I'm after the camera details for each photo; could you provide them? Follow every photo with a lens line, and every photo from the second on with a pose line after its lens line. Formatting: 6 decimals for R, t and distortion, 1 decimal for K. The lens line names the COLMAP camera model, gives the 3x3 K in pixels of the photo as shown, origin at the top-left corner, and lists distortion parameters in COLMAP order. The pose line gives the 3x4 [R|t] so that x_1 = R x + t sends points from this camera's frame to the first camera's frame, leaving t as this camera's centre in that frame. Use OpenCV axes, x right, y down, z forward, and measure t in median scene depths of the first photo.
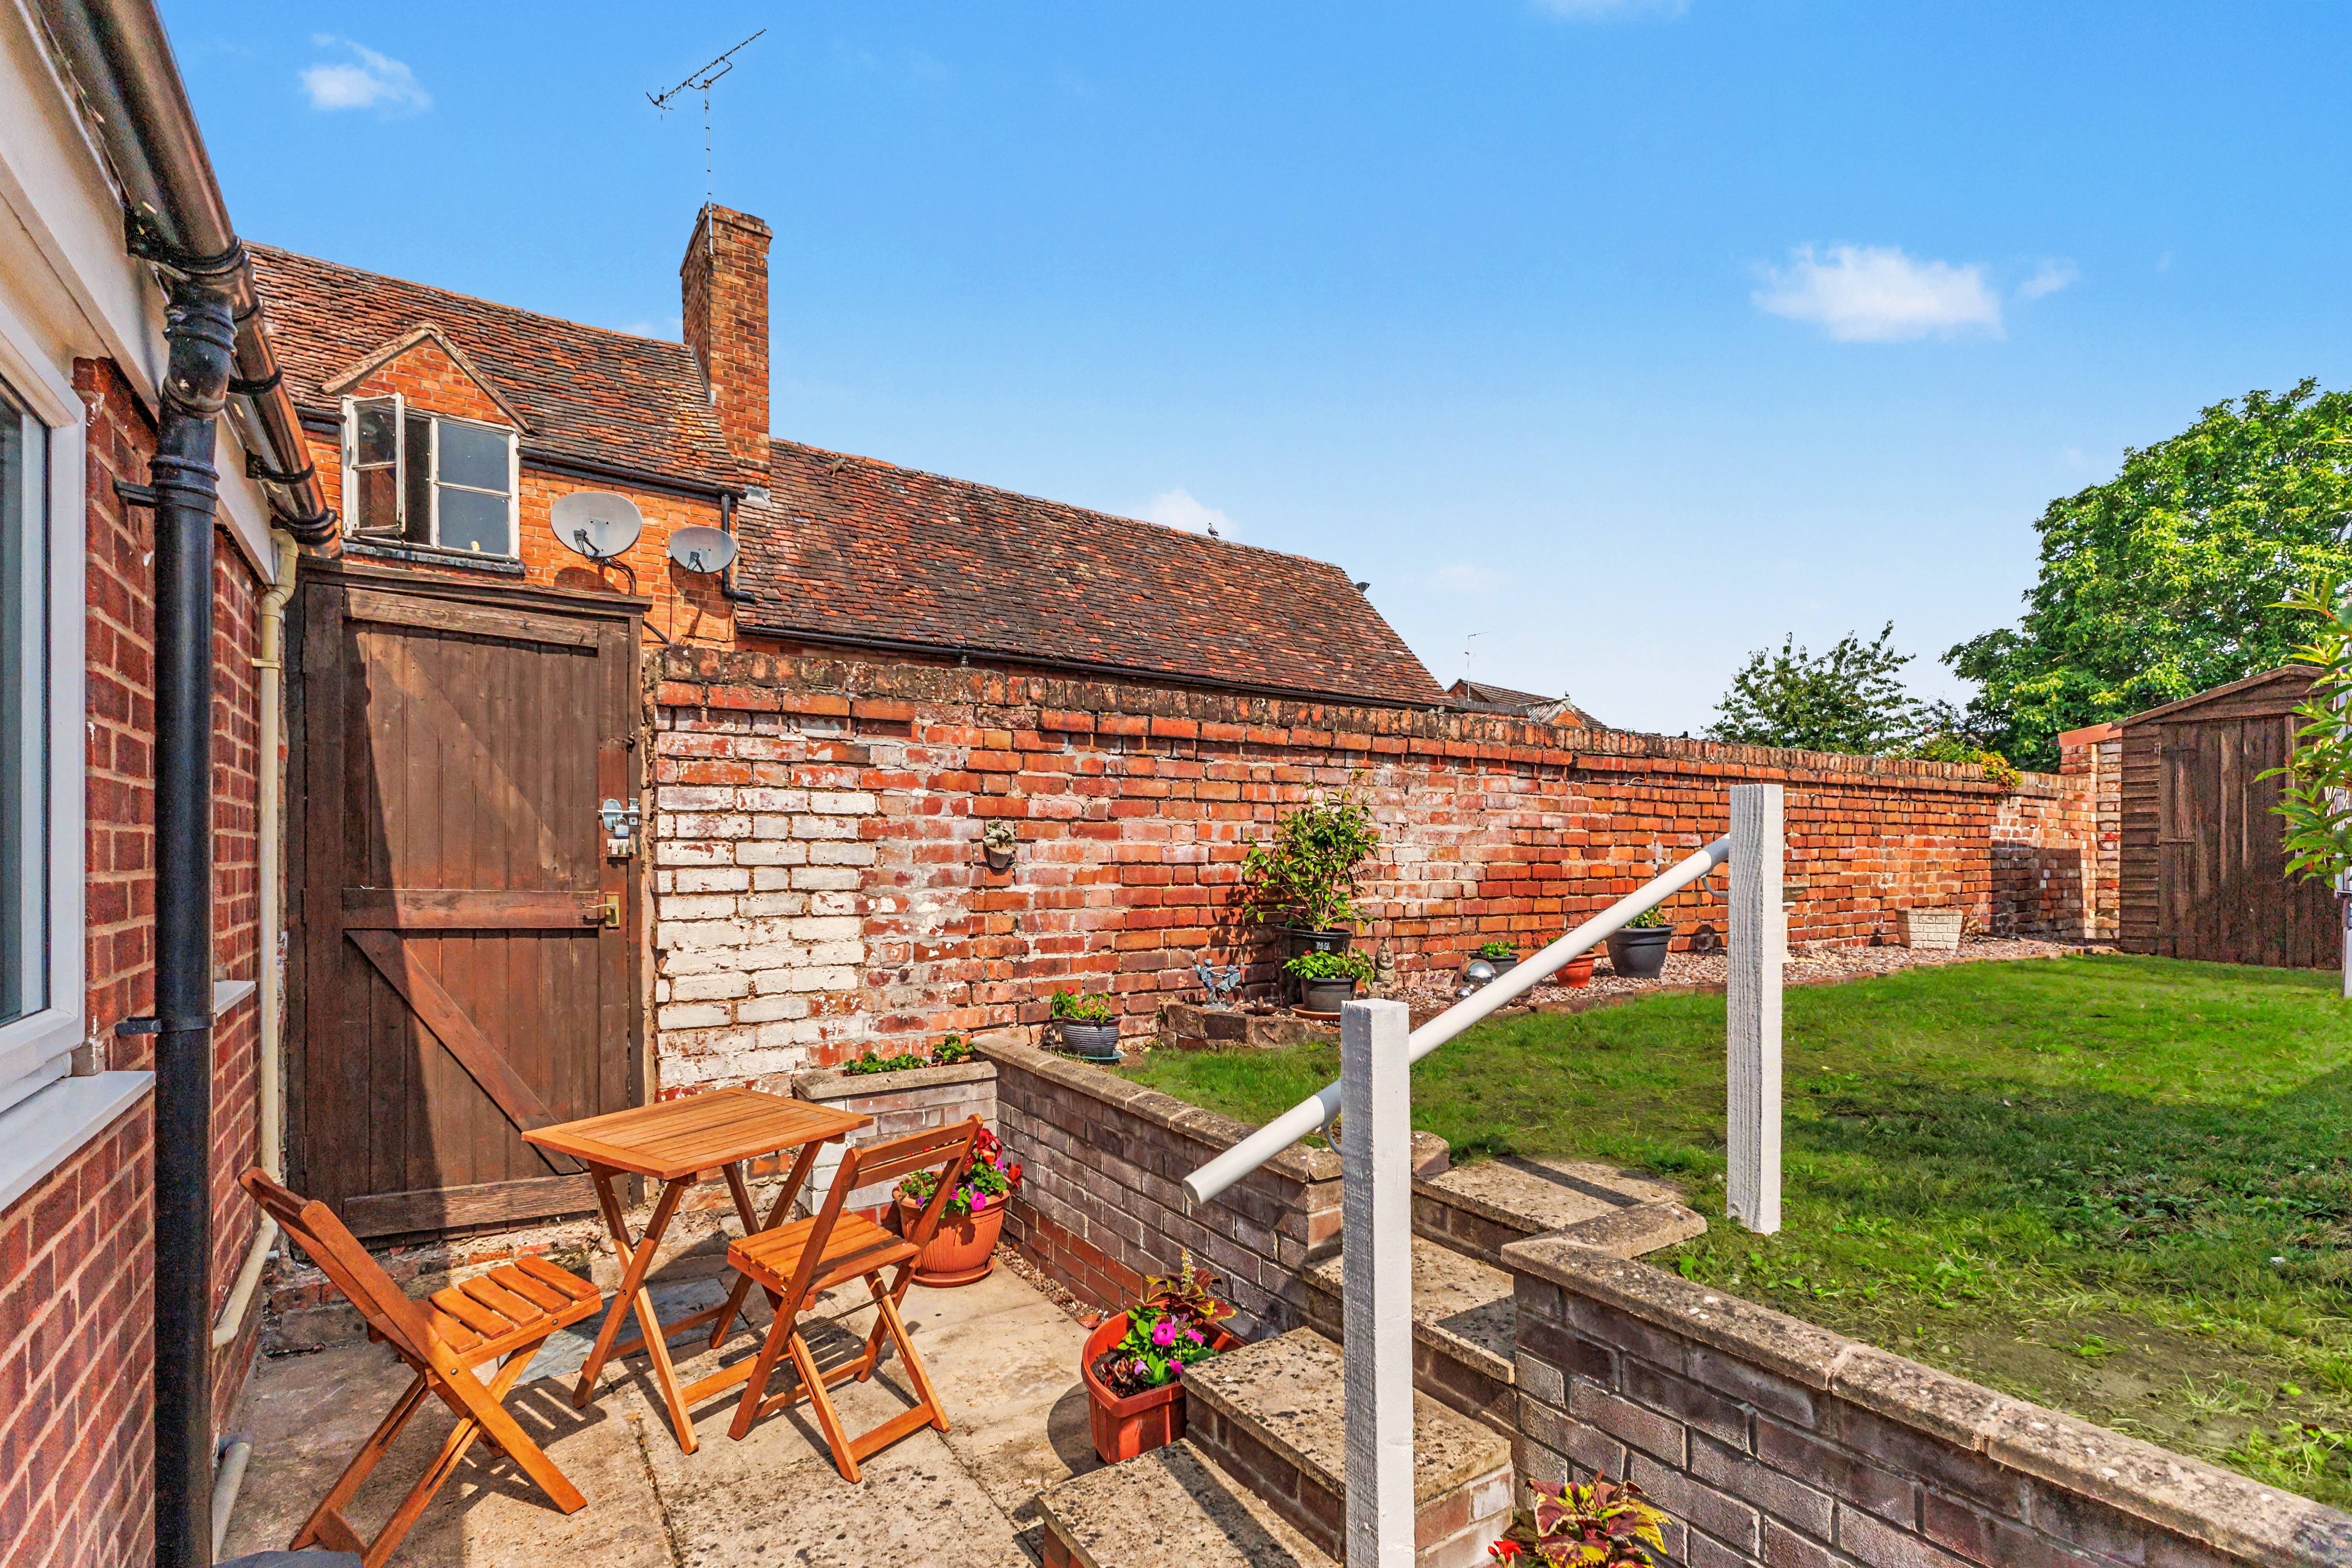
lens RADIAL K [[1087.2, 0, 1171.7], [0, 1087.2, 843.0], [0, 0, 1]] dist [-0.038882, -0.000091]
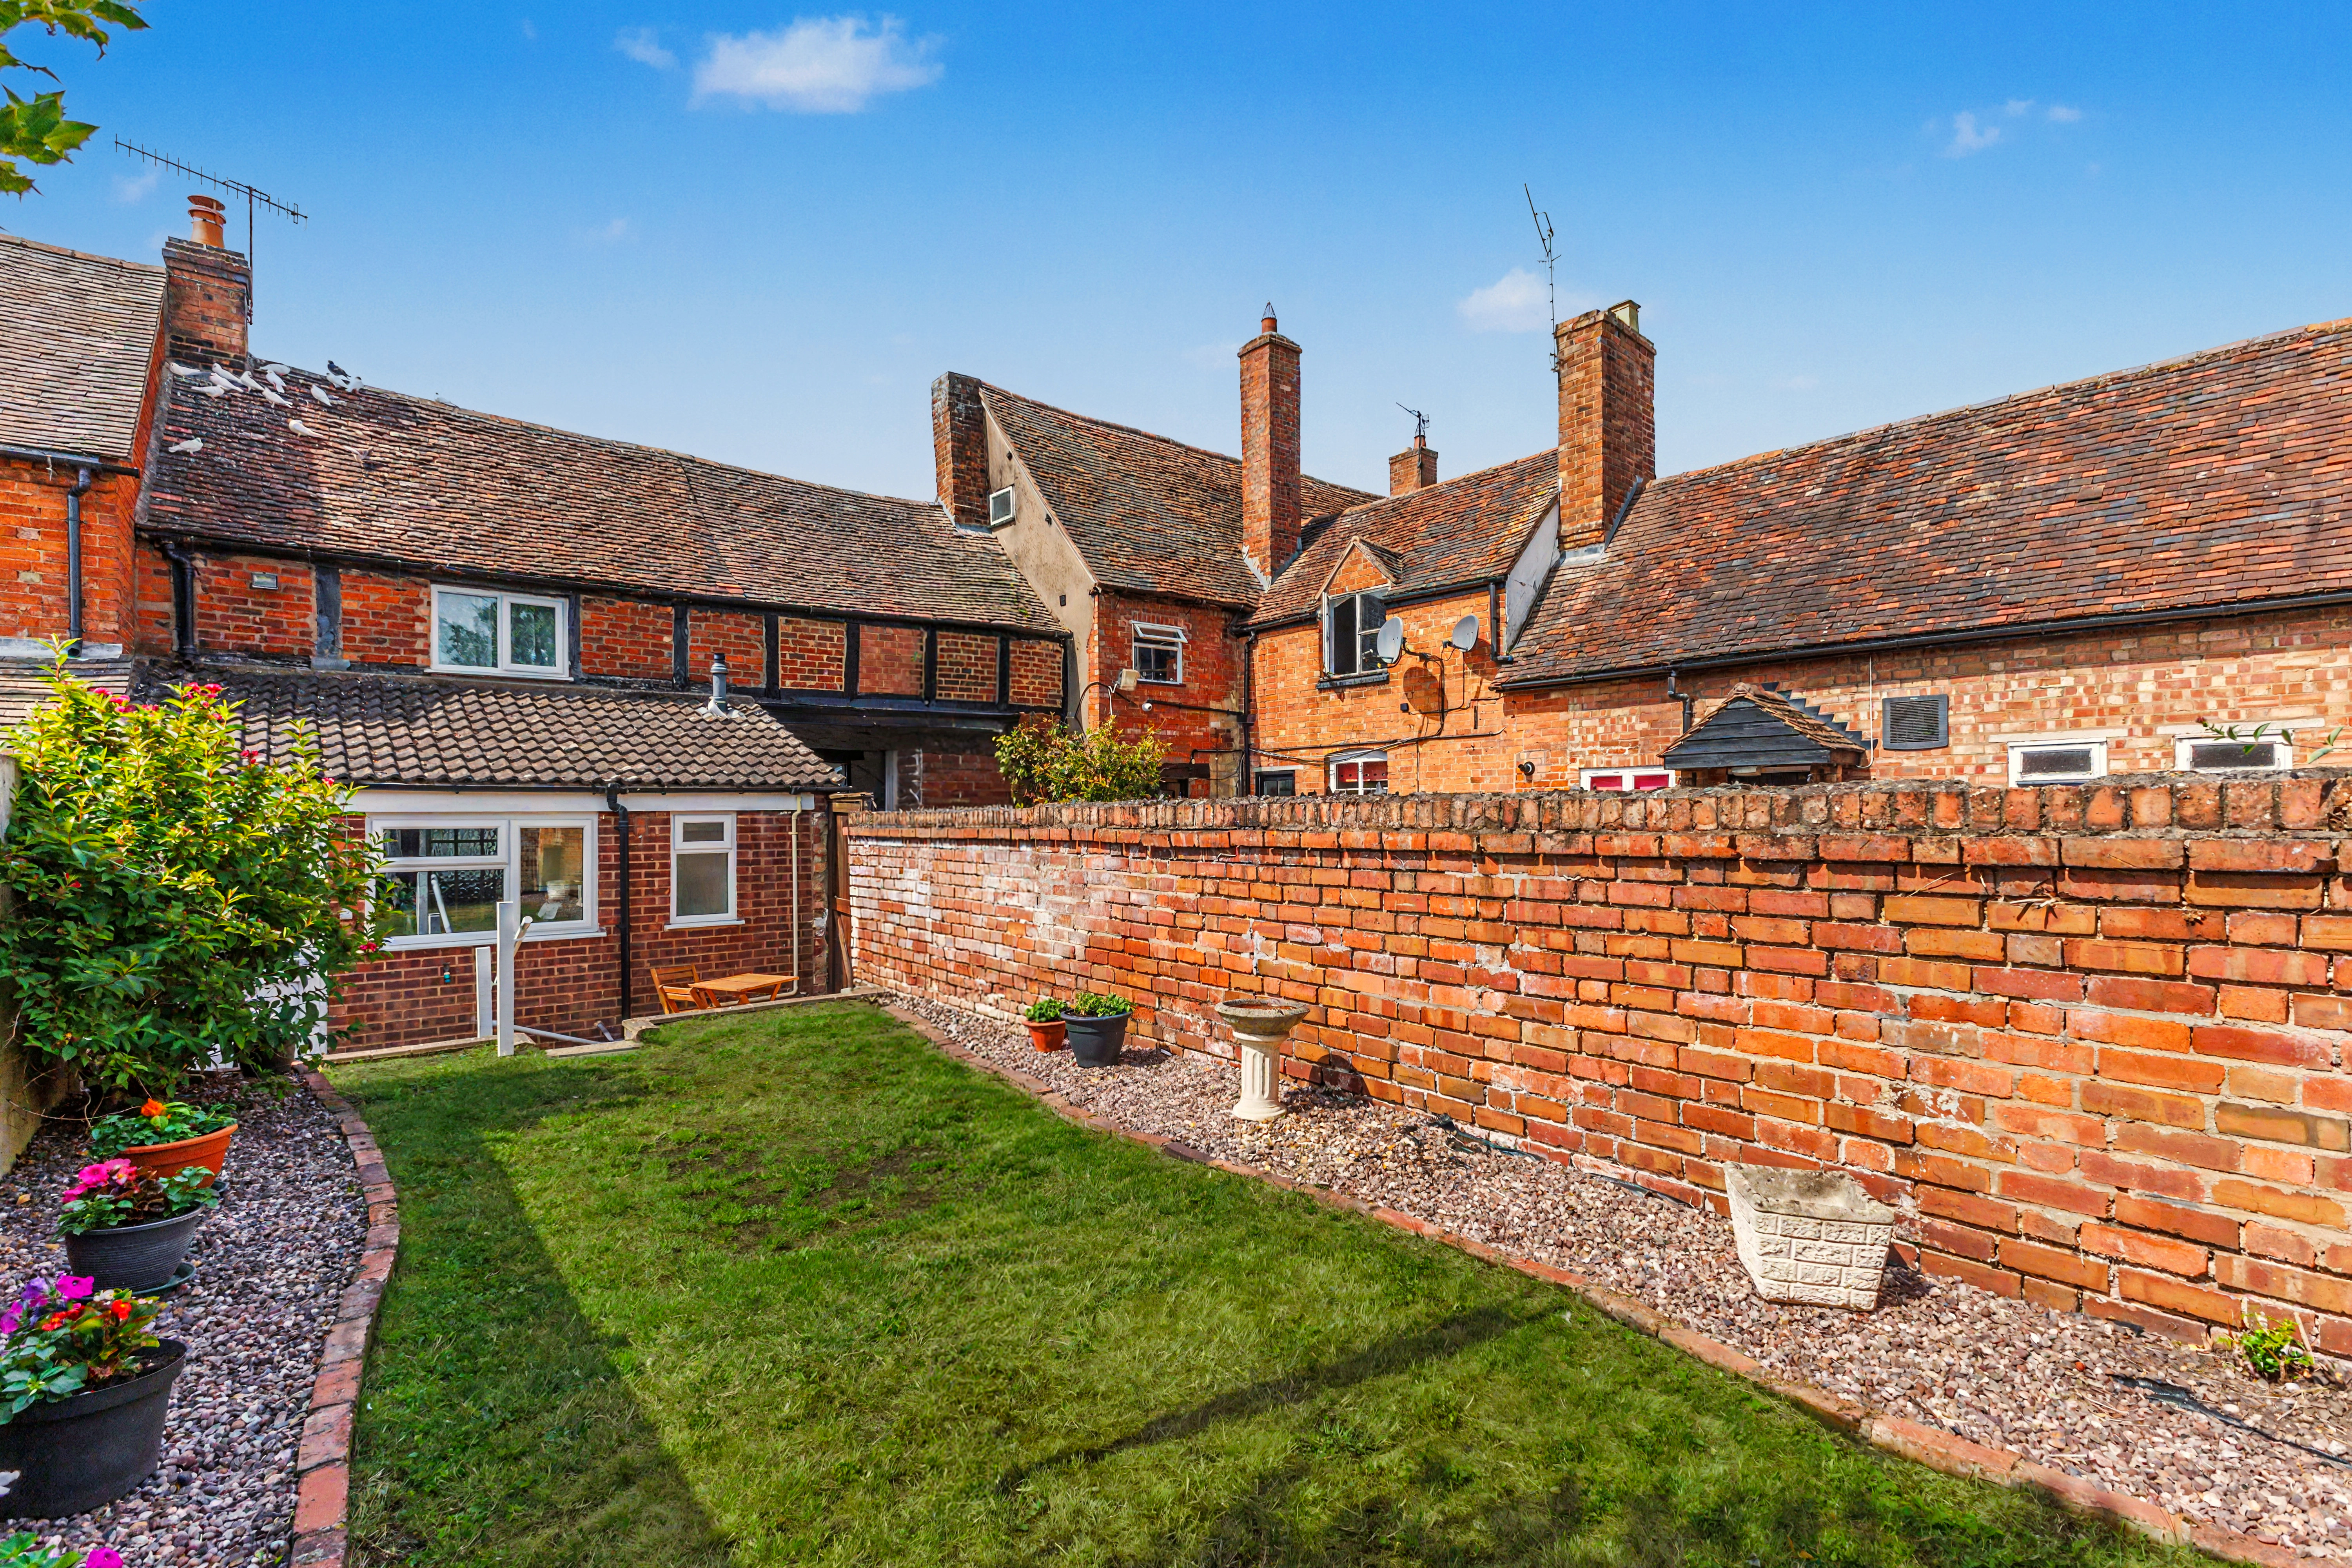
lens RADIAL K [[1022.2, 0, 1137.0], [0, 1022.2, 775.9], [0, 0, 1]] dist [0.001310, 0.000050]
pose [[0.116615, -0.051148, -0.991859, 1.264337], [0.007383, 0.998690, -0.050632, -0.083327], [0.993150, -0.001419, 0.116840, 0.851706]]
